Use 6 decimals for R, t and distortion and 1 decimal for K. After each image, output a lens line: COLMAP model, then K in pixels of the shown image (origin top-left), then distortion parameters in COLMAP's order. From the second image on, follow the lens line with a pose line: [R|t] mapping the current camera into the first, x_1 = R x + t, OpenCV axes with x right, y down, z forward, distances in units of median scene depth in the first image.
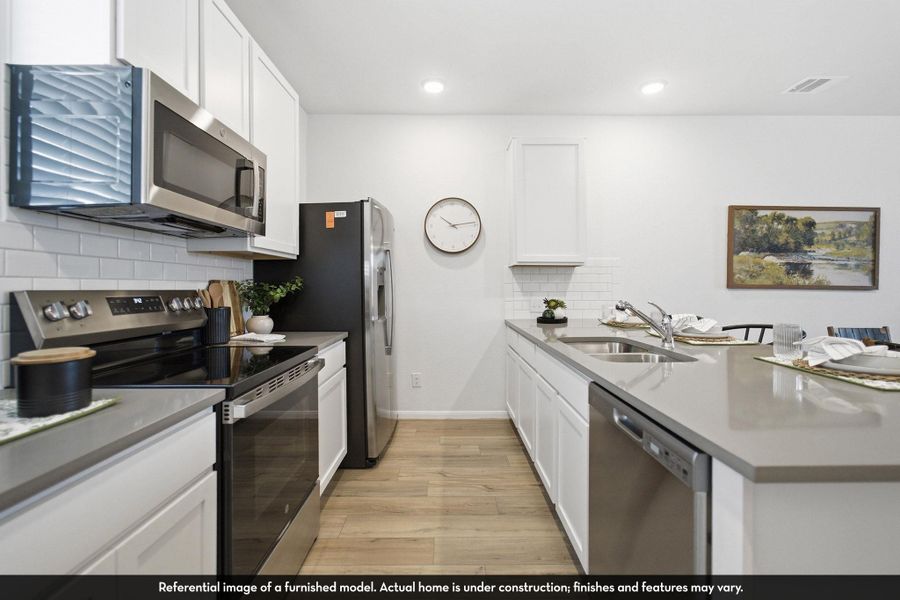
lens RADIAL K [[388.6, 0, 446.7], [0, 388.6, 287.3], [0, 0, 1]] dist [-0.000203, -0.004525]
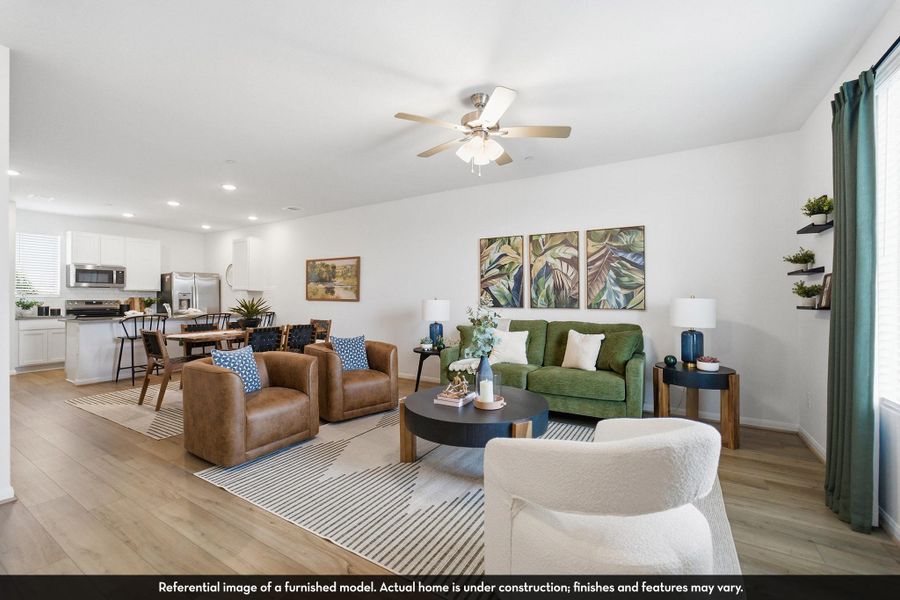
lens RADIAL K [[369.8, 0, 450.0], [0, 369.8, 300.0], [0, 0, 1]] dist [-0.033473, 0.017214]
pose [[0.859831, 0.003101, -0.510569, 2.393572], [-0.000139, 0.999983, 0.005841, -0.010516], [0.510578, -0.004952, 0.859817, -0.293029]]
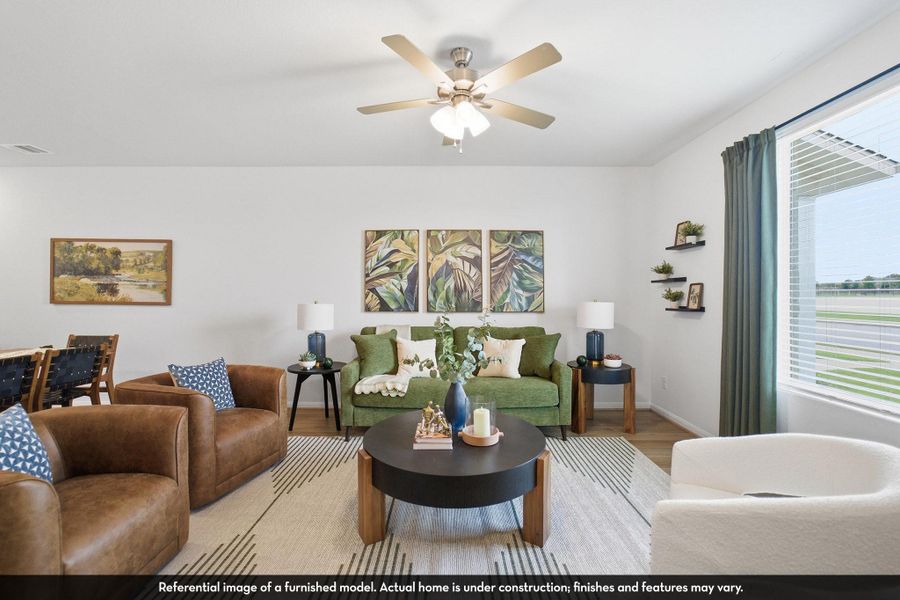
lens RADIAL K [[381.8, 0, 449.4], [0, 381.8, 296.7], [0, 0, 1]] dist [-0.029444, 0.018995]
pose [[0.999996, 0.001299, -0.002588, 2.031413], [-0.001302, 0.999999, -0.000903, -0.021347], [0.002587, 0.000907, 0.999996, -0.223075]]
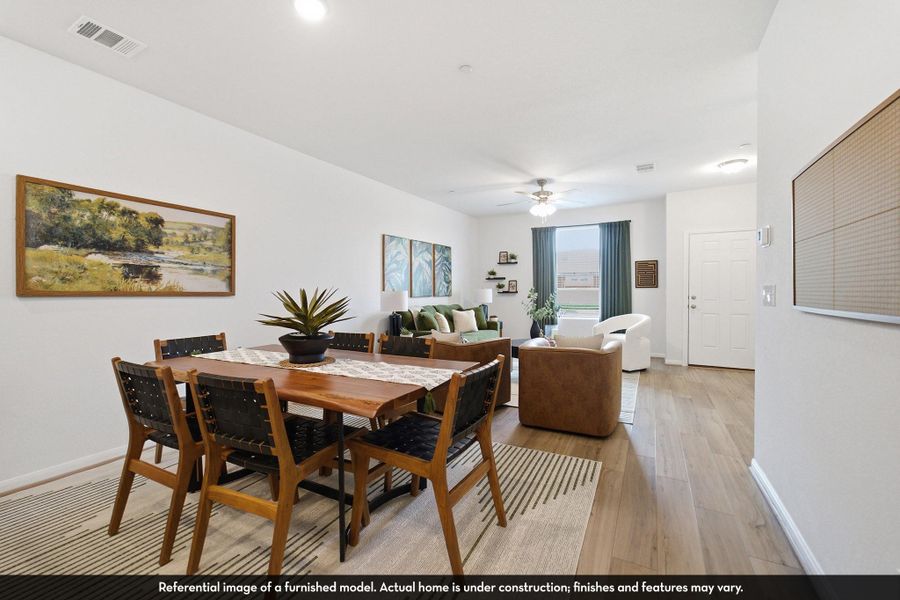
lens RADIAL K [[381.8, 0, 449.4], [0, 381.8, 296.7], [0, 0, 1]] dist [-0.029444, 0.018995]
pose [[0.477076, -0.018355, 0.878671, 0.508821], [0.010250, 0.999830, 0.015321, -0.000271], [-0.878802, 0.001697, 0.477183, 0.022723]]
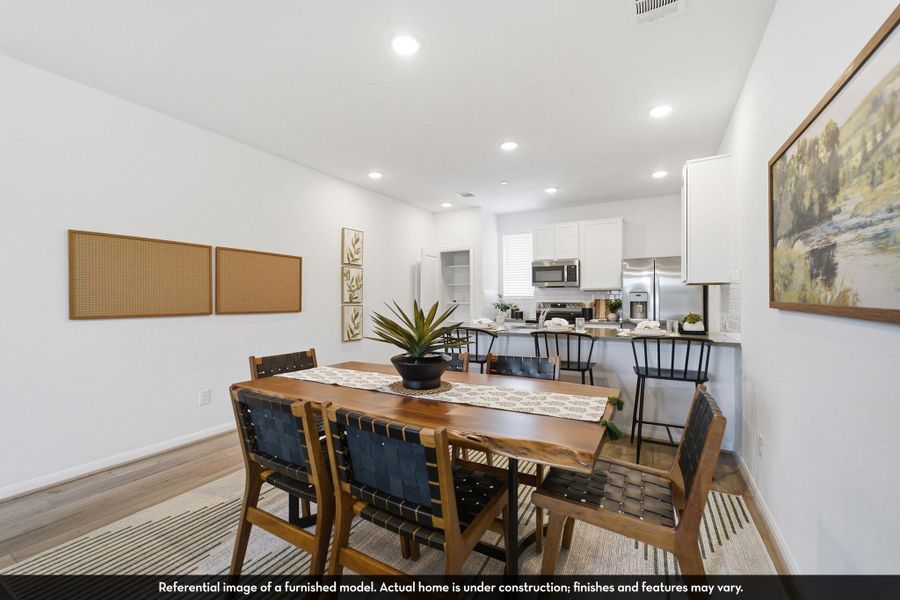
lens RADIAL K [[369.8, 0, 450.0], [0, 369.8, 300.0], [0, 0, 1]] dist [-0.033473, 0.017214]
pose [[-0.496810, -0.000093, -0.867859, 1.425735], [-0.001002, 0.999999, 0.000466, -0.009502], [0.867859, 0.001101, -0.496810, 0.860262]]
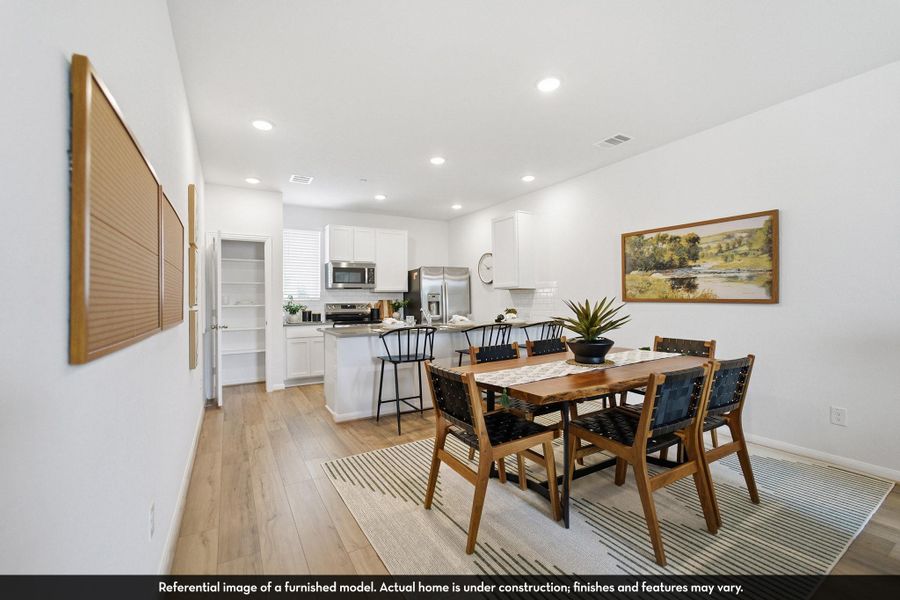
lens RADIAL K [[377.4, 0, 446.7], [0, 377.4, 293.3], [0, 0, 1]] dist [-0.001410, -0.000414]
pose [[0.507032, -0.019927, -0.861697, 1.475953], [0.011090, 0.999801, -0.016595, -0.010620], [0.861856, -0.001142, 0.507152, -0.079824]]
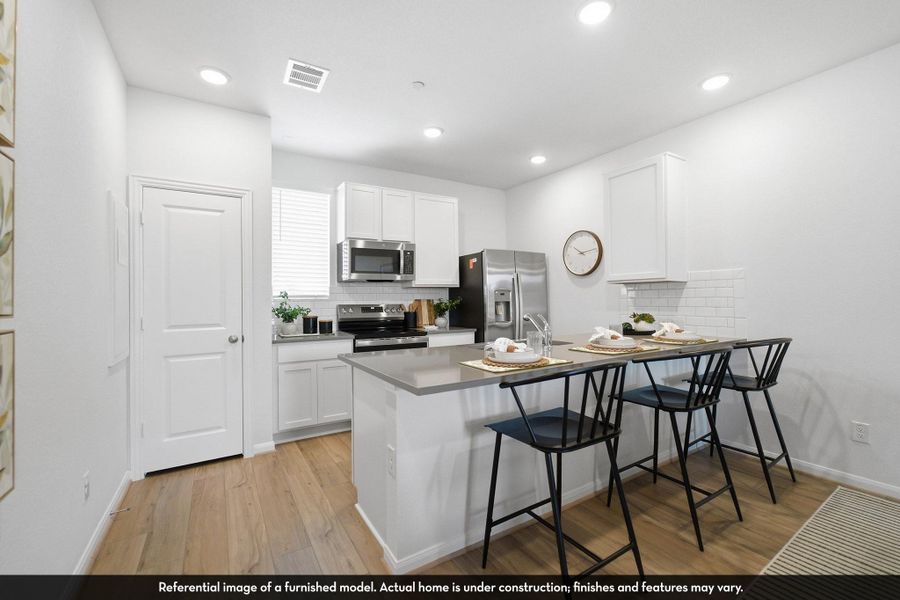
lens RADIAL K [[381.8, 0, 449.4], [0, 381.8, 296.7], [0, 0, 1]] dist [-0.029444, 0.018995]
pose [[0.529822, -0.010543, -0.848043, 0.812755], [0.007381, 0.999942, -0.007820, -0.010646], [0.848077, -0.002116, 0.529869, 0.003514]]
